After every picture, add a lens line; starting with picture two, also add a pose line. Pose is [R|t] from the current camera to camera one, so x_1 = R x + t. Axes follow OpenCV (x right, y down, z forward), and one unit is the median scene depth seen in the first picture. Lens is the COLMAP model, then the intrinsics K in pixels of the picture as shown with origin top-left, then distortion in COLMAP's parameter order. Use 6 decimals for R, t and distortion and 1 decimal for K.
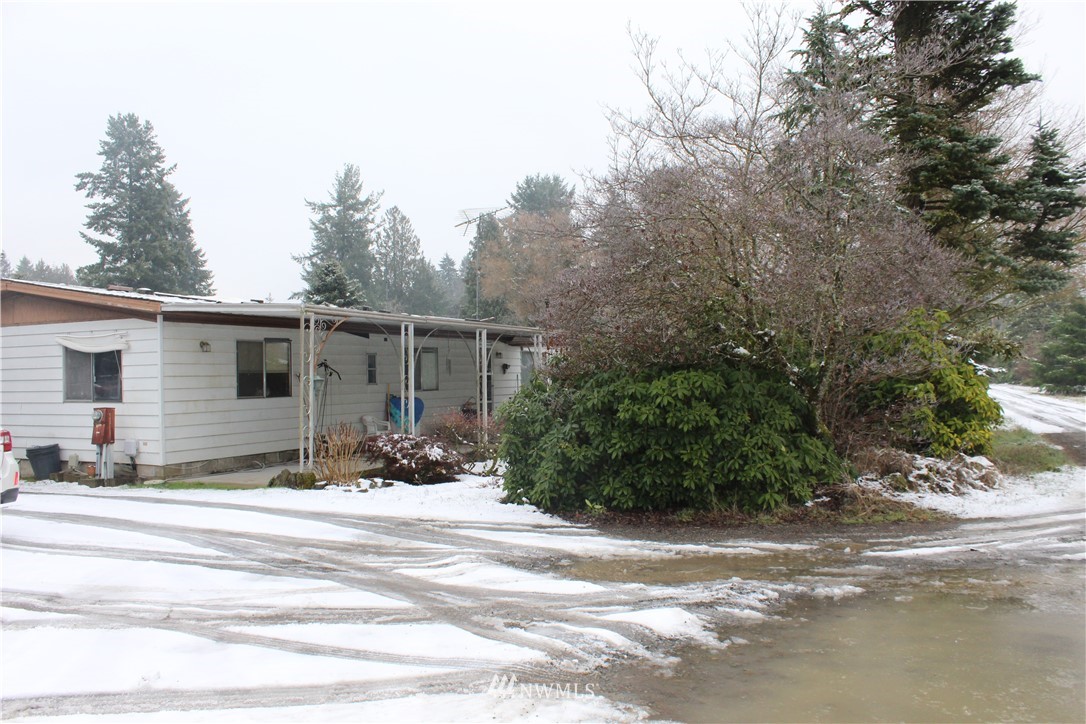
lens RADIAL K [[900.1, 0, 542.9], [0, 900.1, 375.6], [0, 0, 1]] dist [-0.160258, 0.142125]
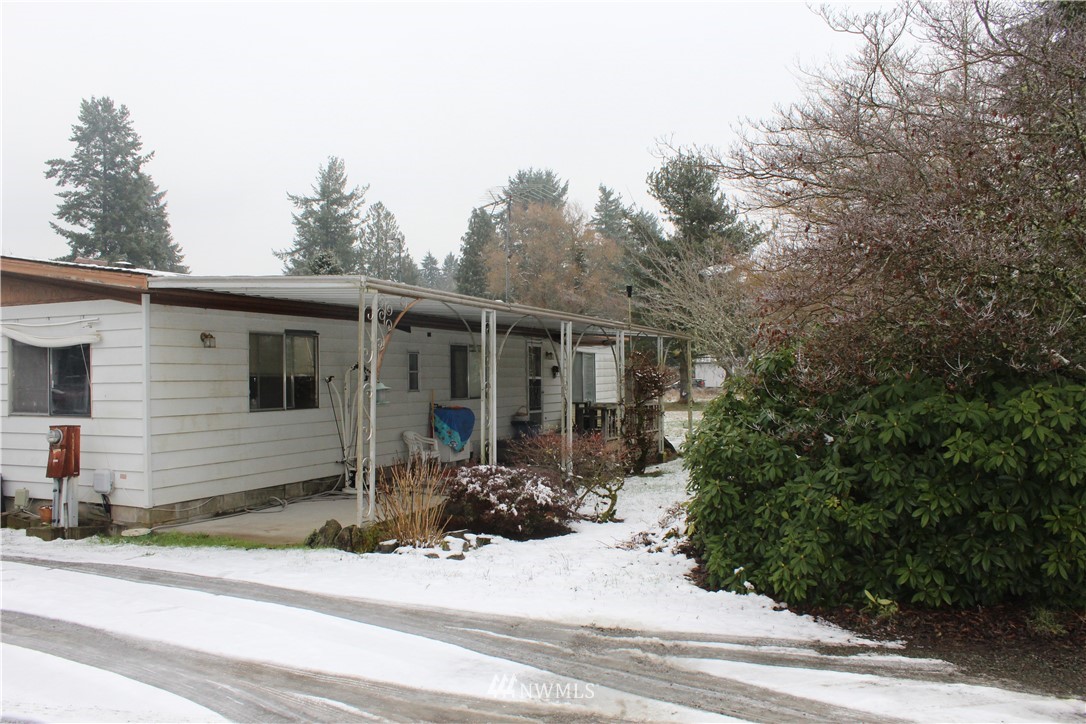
lens RADIAL K [[900.1, 0, 542.9], [0, 900.1, 375.6], [0, 0, 1]] dist [-0.160258, 0.142125]
pose [[0.999631, 0.006543, 0.026367, -0.096442], [-0.006506, 0.999978, -0.001459, -0.003493], [-0.026376, 0.001287, 0.999651, 0.204943]]
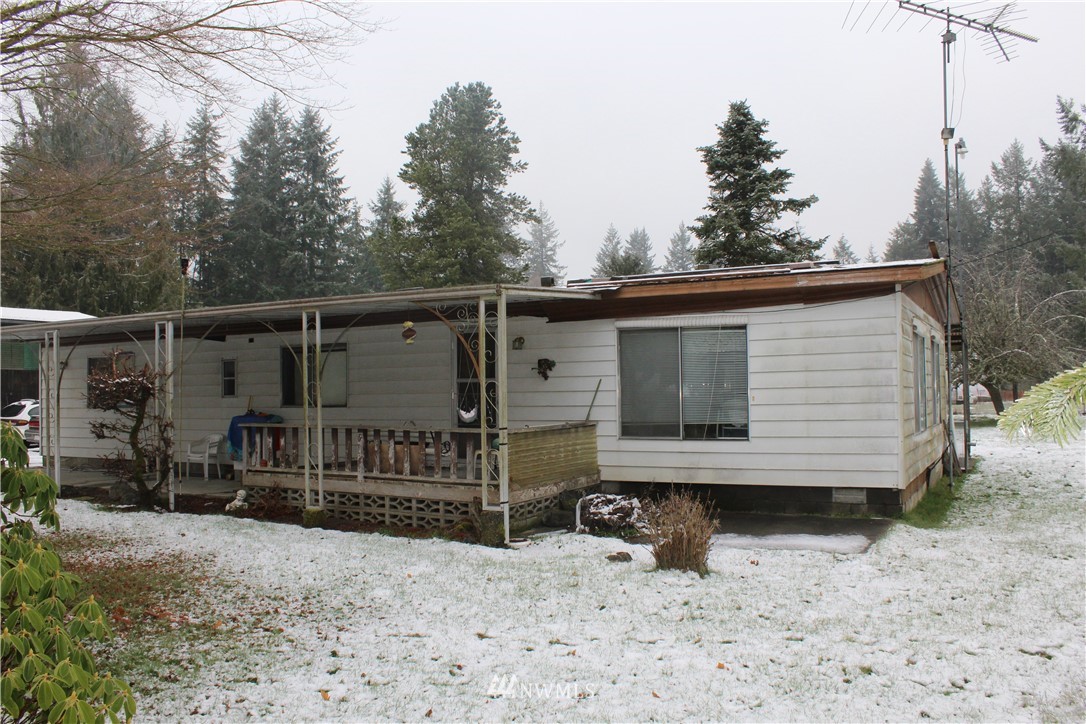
lens RADIAL K [[900.1, 0, 542.9], [0, 900.1, 375.6], [0, 0, 1]] dist [-0.160258, 0.142125]
pose [[-0.066449, 0.008629, -0.997752, 0.588452], [0.020377, 0.999766, 0.007289, -0.009792], [0.997582, -0.019846, -0.066610, 1.317442]]
